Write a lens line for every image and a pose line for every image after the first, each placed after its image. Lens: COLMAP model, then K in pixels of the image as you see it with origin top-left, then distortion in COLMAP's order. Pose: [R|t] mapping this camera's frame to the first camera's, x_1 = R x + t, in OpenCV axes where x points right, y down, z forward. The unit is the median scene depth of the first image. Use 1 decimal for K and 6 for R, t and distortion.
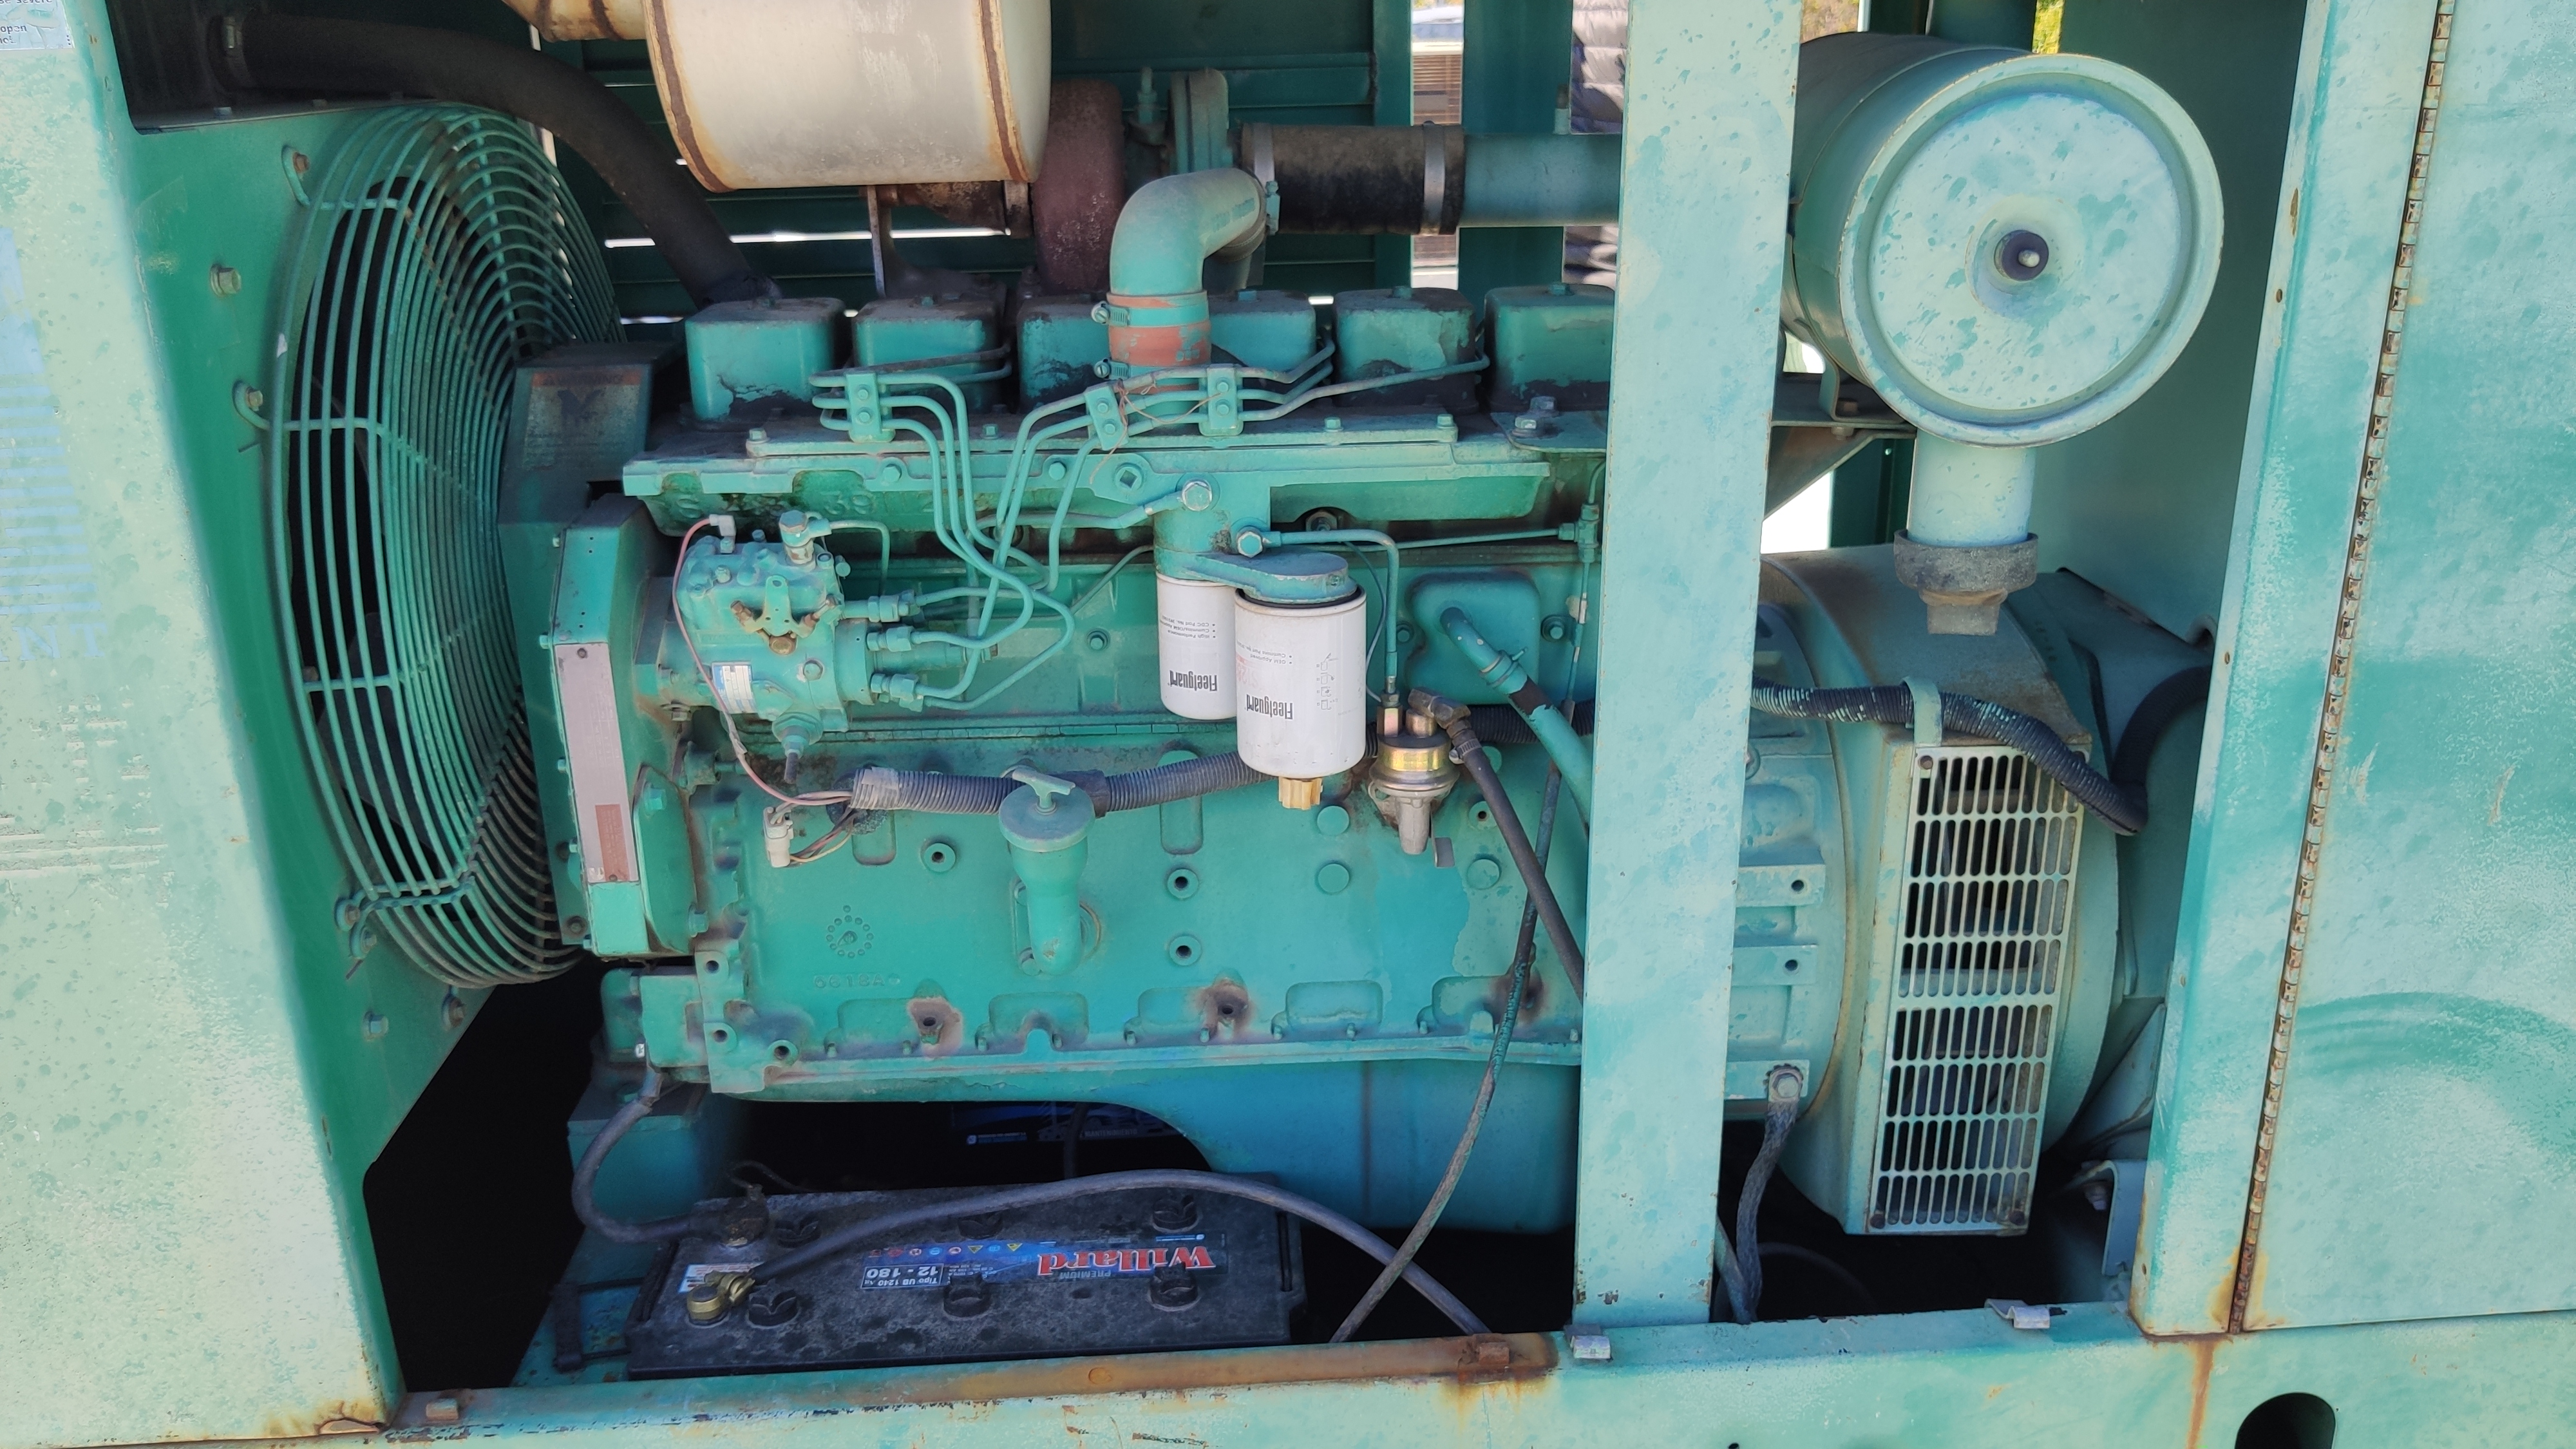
lens RADIAL K [[1955.1, 0, 1265.2], [0, 1955.1, 721.5], [0, 0, 1]] dist [0.024563, -0.050962]
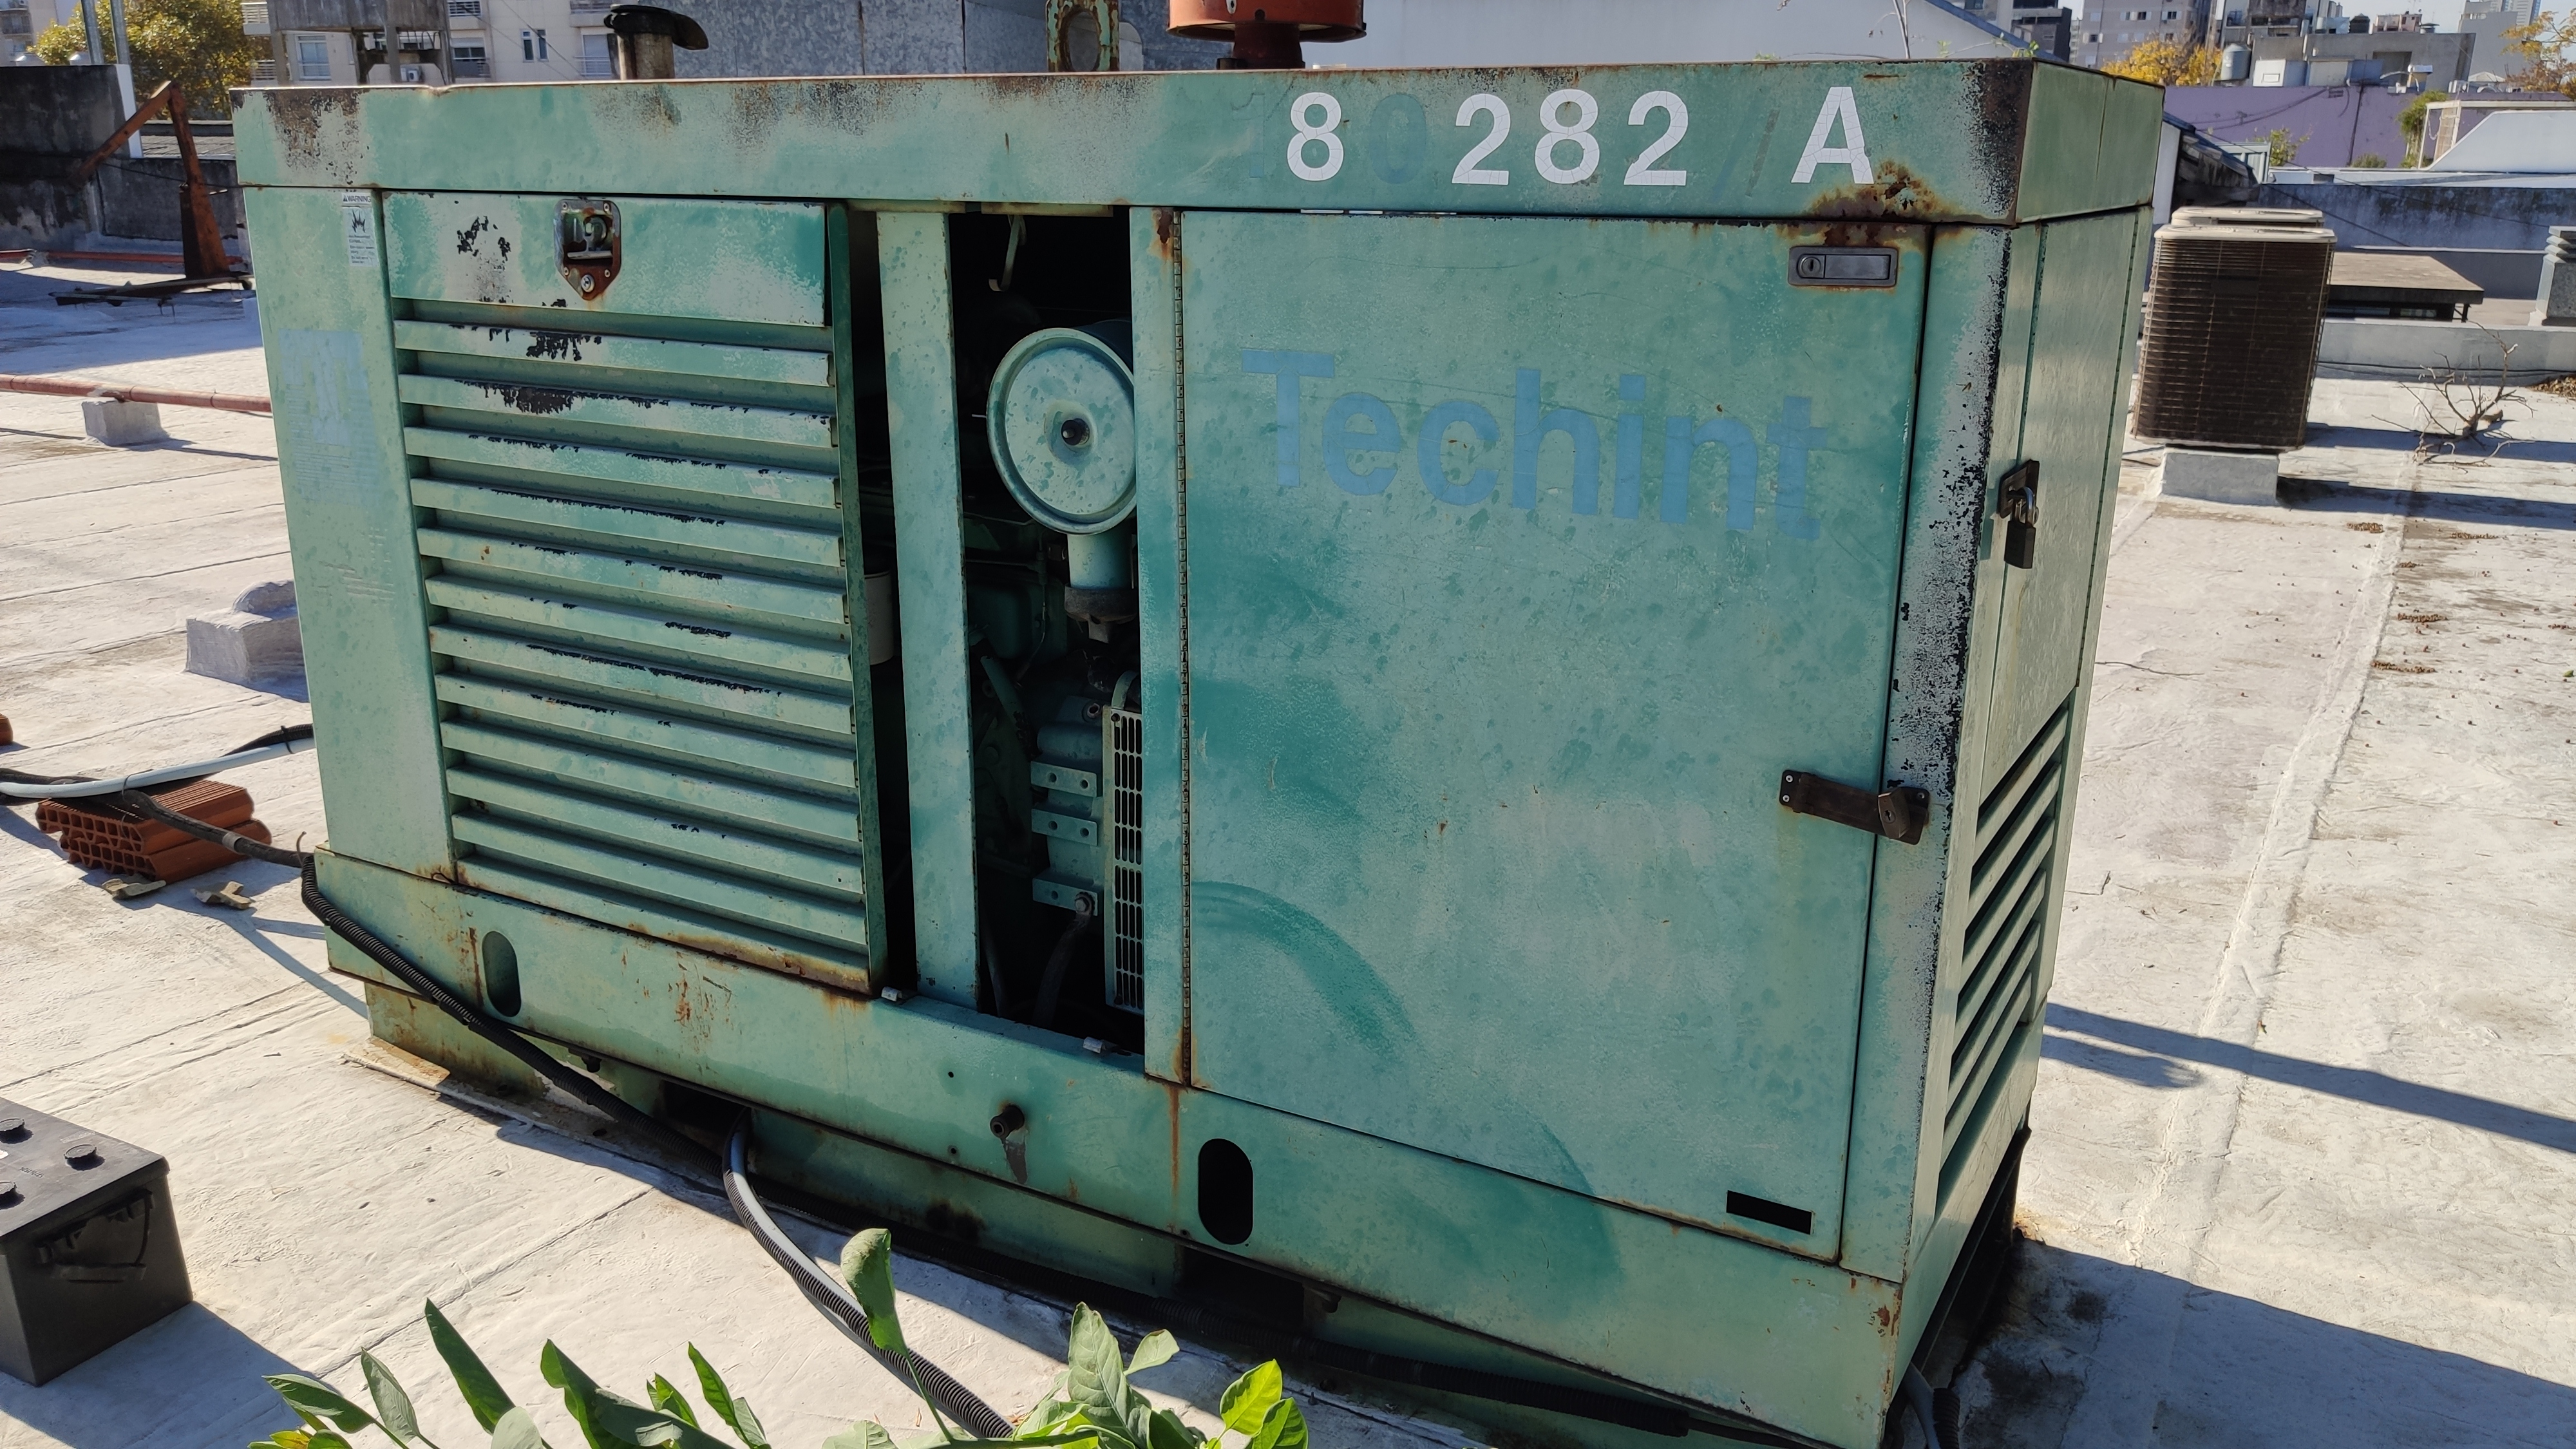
lens RADIAL K [[1955.1, 0, 1292.4], [0, 1955.1, 730.7], [0, 0, 1]] dist [0.024563, -0.050962]
pose [[0.843828, 0.182607, -0.504588, 1.481961], [-0.209915, 0.977716, 0.002785, -0.006622], [0.493852, 0.103571, 0.863356, -0.460145]]
